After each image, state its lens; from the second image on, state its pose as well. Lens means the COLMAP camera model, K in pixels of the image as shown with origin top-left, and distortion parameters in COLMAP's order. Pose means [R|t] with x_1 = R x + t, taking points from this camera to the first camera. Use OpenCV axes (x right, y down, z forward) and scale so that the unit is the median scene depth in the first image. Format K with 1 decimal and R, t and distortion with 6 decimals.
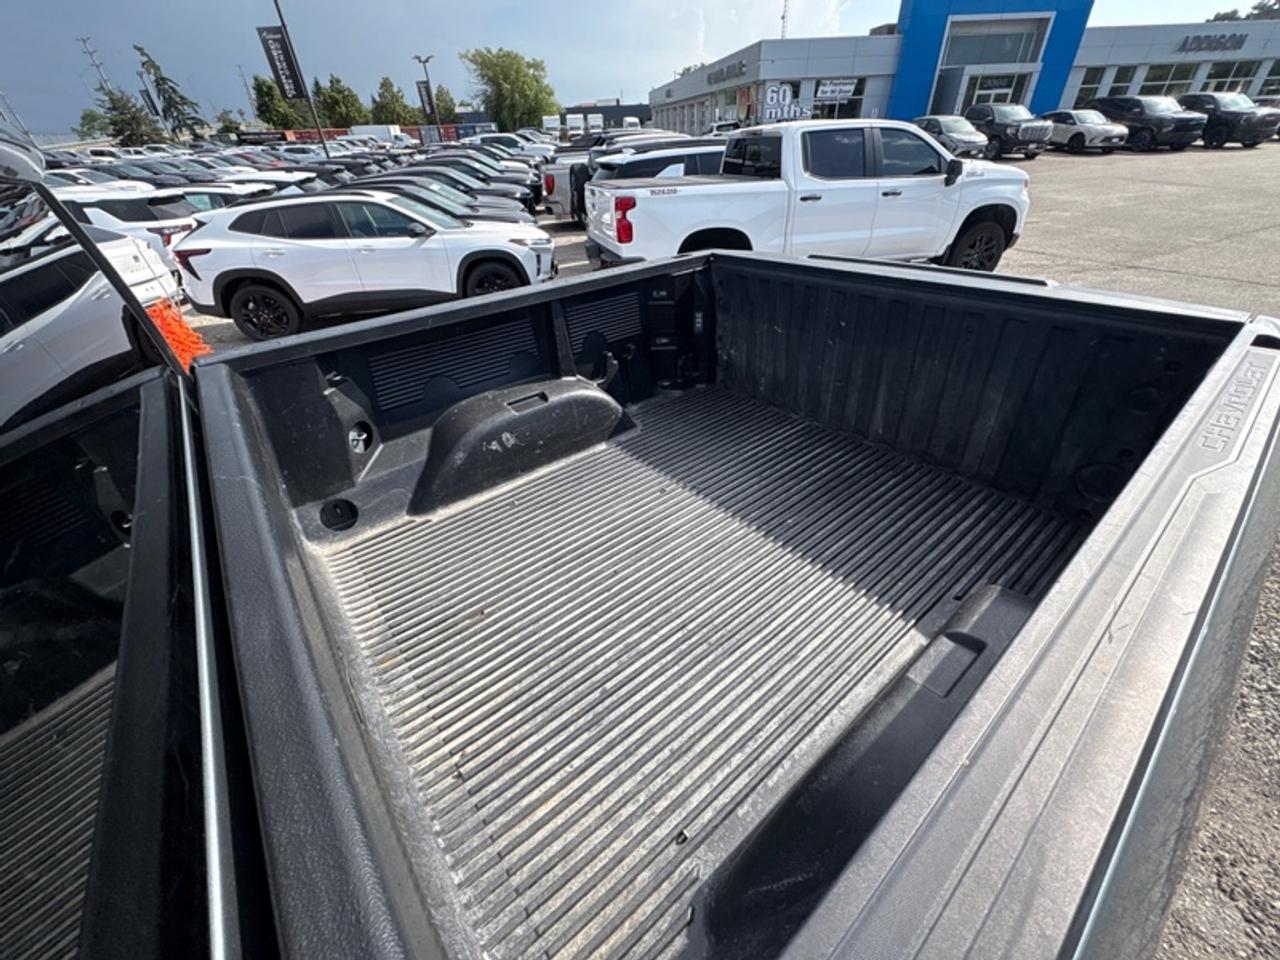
lens RADIAL K [[508.3, 0, 642.1], [0, 508.3, 483.1], [0, 0, 1]] dist [-0.001211, 0.000247]
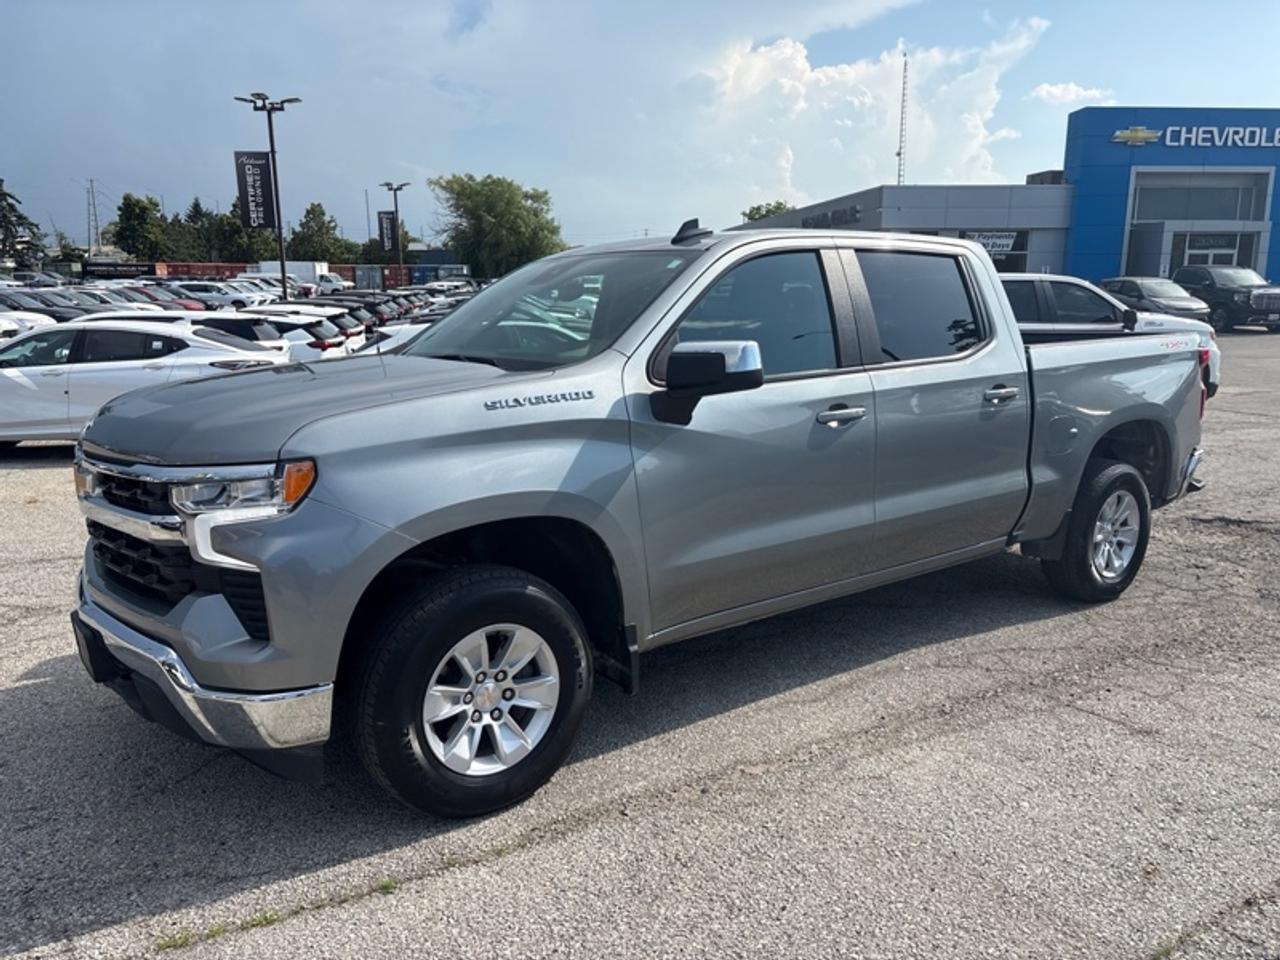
lens RADIAL K [[984.2, 0, 640.0], [0, 984.2, 480.0], [0, 0, 1]] dist [0.037355, -0.042247]
pose [[0.999008, 0.039425, -0.020709, -0.057131], [-0.044412, 0.916253, -0.398131, 0.095101], [0.003279, 0.398656, 0.917095, -0.128384]]
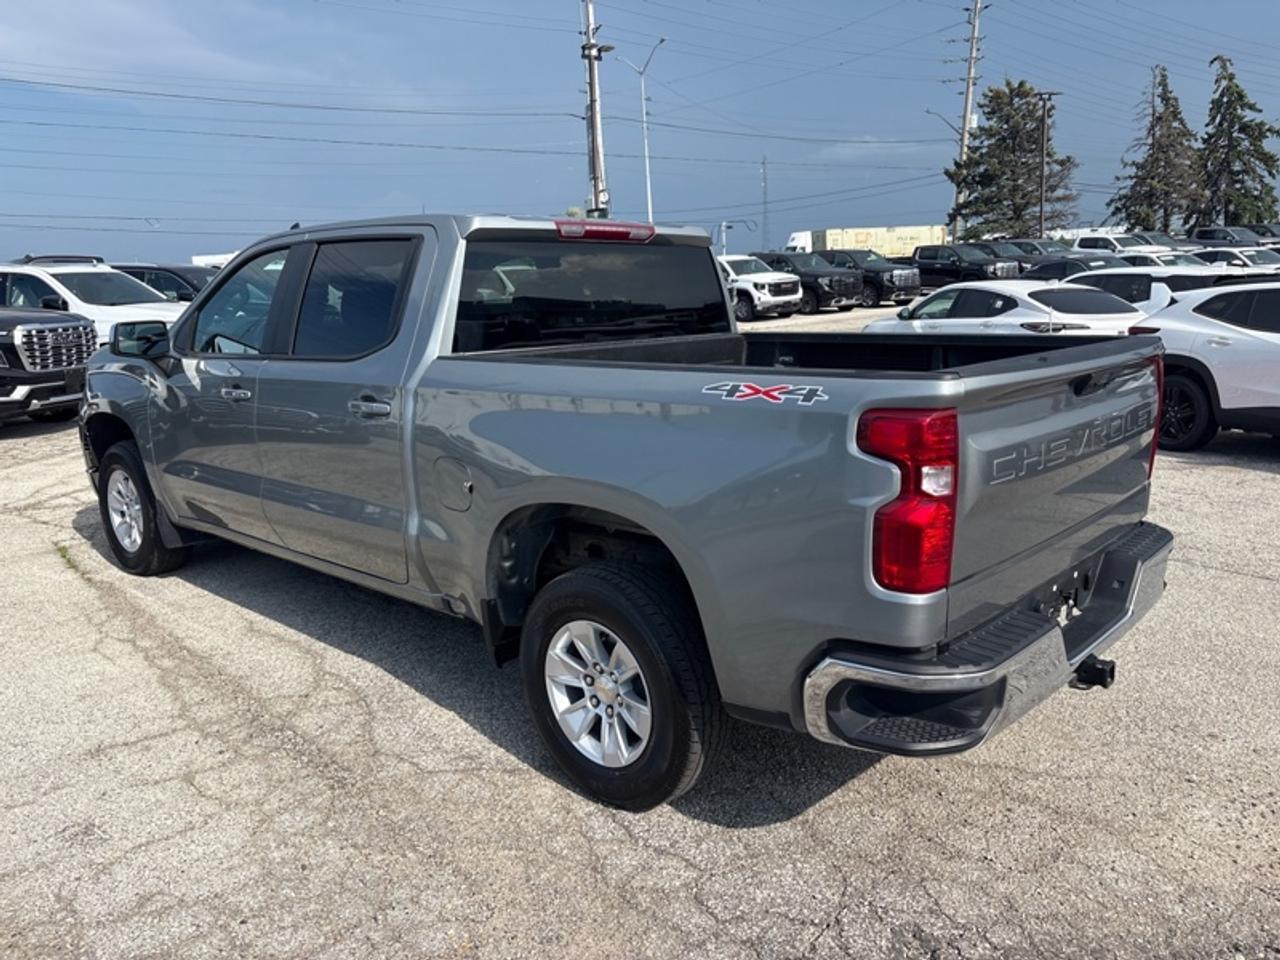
lens RADIAL K [[984.2, 0, 640.0], [0, 984.2, 480.0], [0, 0, 1]] dist [0.037355, -0.042247]
pose [[0.150236, 0.241525, -0.958694, 0.114339], [-0.533101, 0.836438, 0.127183, -0.001847], [0.832606, 0.491974, 0.254420, 0.001010]]
